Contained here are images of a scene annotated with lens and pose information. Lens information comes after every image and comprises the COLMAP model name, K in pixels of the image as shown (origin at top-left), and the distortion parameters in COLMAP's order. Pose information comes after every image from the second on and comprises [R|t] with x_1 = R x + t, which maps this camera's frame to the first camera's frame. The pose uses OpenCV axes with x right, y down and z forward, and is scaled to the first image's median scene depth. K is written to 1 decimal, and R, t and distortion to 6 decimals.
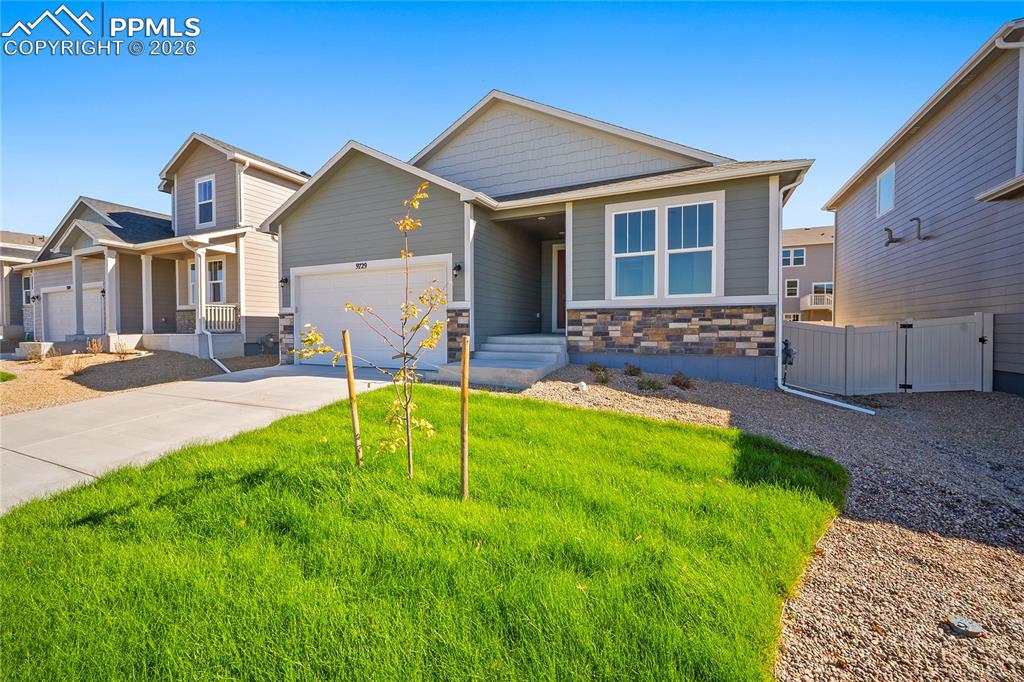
lens RADIAL K [[407.1, 0, 487.6], [0, 407.1, 332.6], [0, 0, 1]] dist [0.002533, -0.000607]
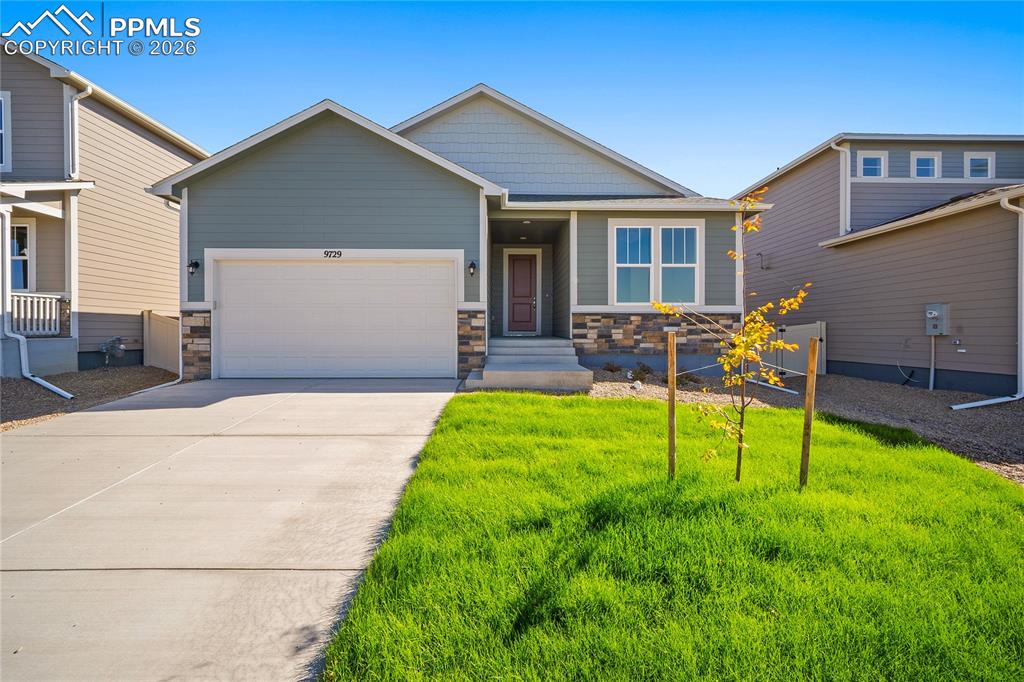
lens RADIAL K [[407.1, 0, 511.5], [0, 407.1, 330.8], [0, 0, 1]] dist [0.002533, -0.000607]
pose [[0.902283, 0.003766, 0.431129, -0.397646], [0.001776, 0.999921, -0.012453, 0.001001], [-0.431142, 0.012002, 0.902204, 0.126862]]
